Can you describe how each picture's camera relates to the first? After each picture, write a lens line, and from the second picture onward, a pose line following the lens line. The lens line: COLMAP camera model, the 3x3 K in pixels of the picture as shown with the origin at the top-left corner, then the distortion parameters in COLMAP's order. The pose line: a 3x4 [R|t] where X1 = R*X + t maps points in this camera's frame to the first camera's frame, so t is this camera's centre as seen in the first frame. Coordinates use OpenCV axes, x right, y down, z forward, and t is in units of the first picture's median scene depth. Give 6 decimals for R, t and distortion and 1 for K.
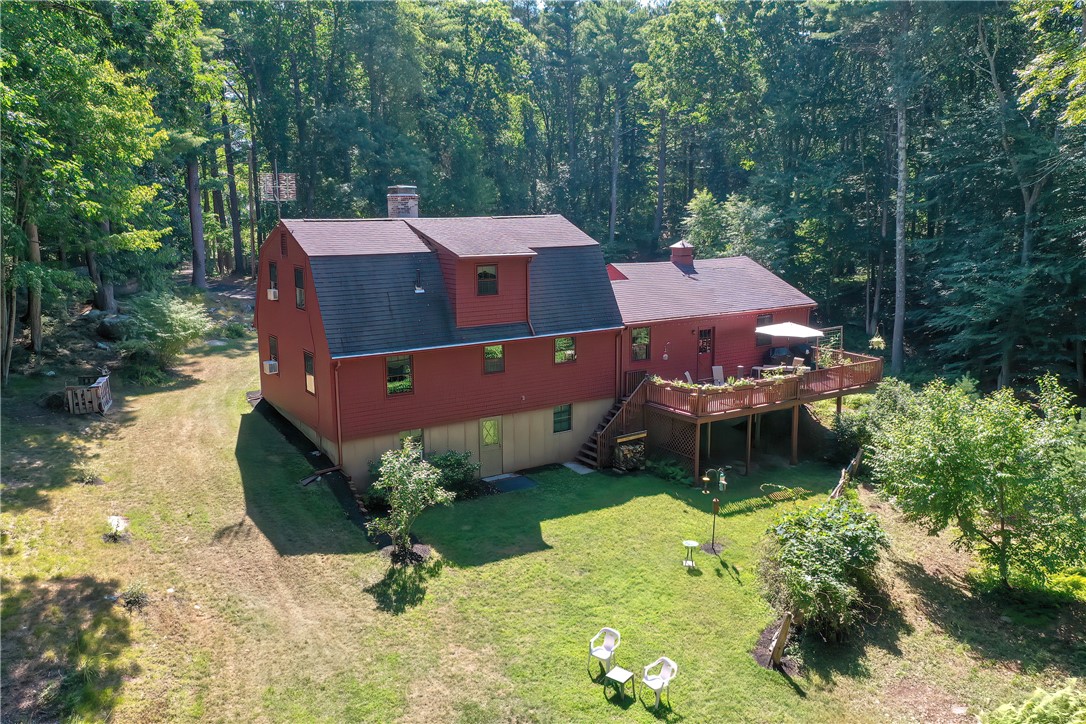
lens RADIAL K [[865.0, 0, 543.0], [0, 865.0, 362.0], [0, 0, 1]] dist [-0.001653, -0.001576]
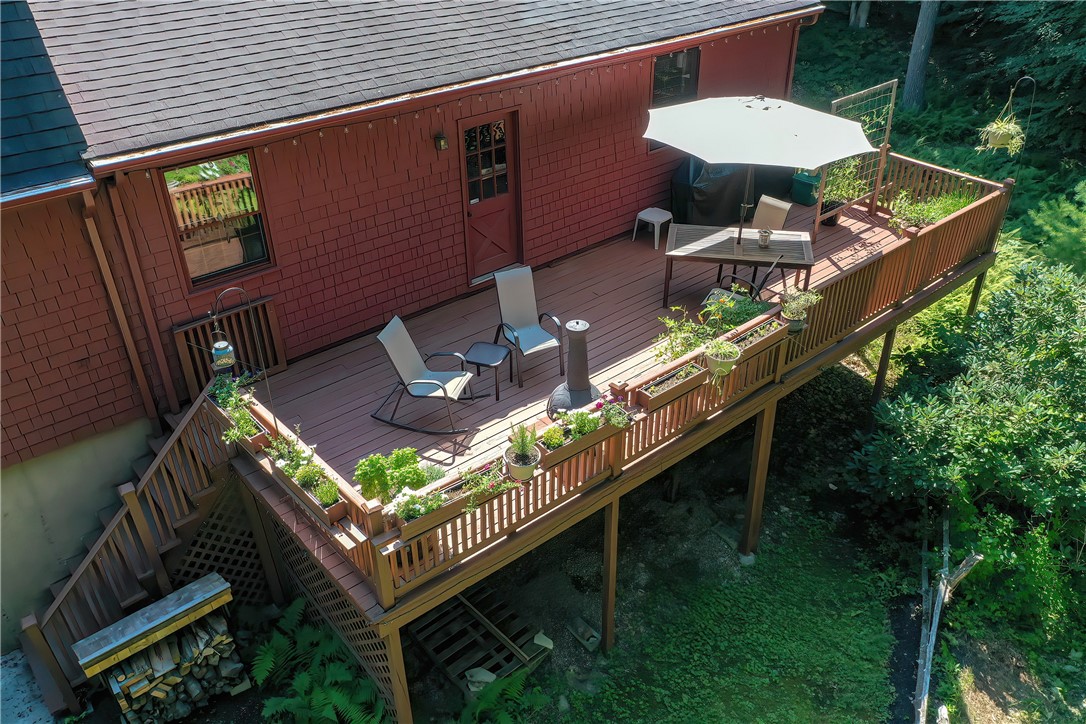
lens RADIAL K [[865.0, 0, 543.0], [0, 865.0, 362.0], [0, 0, 1]] dist [-0.001653, -0.001576]
pose [[0.993704, -0.069239, 0.088085, 0.182319], [0.032446, 0.930339, 0.365263, -0.072589], [-0.107239, -0.360106, 0.926727, 0.710537]]
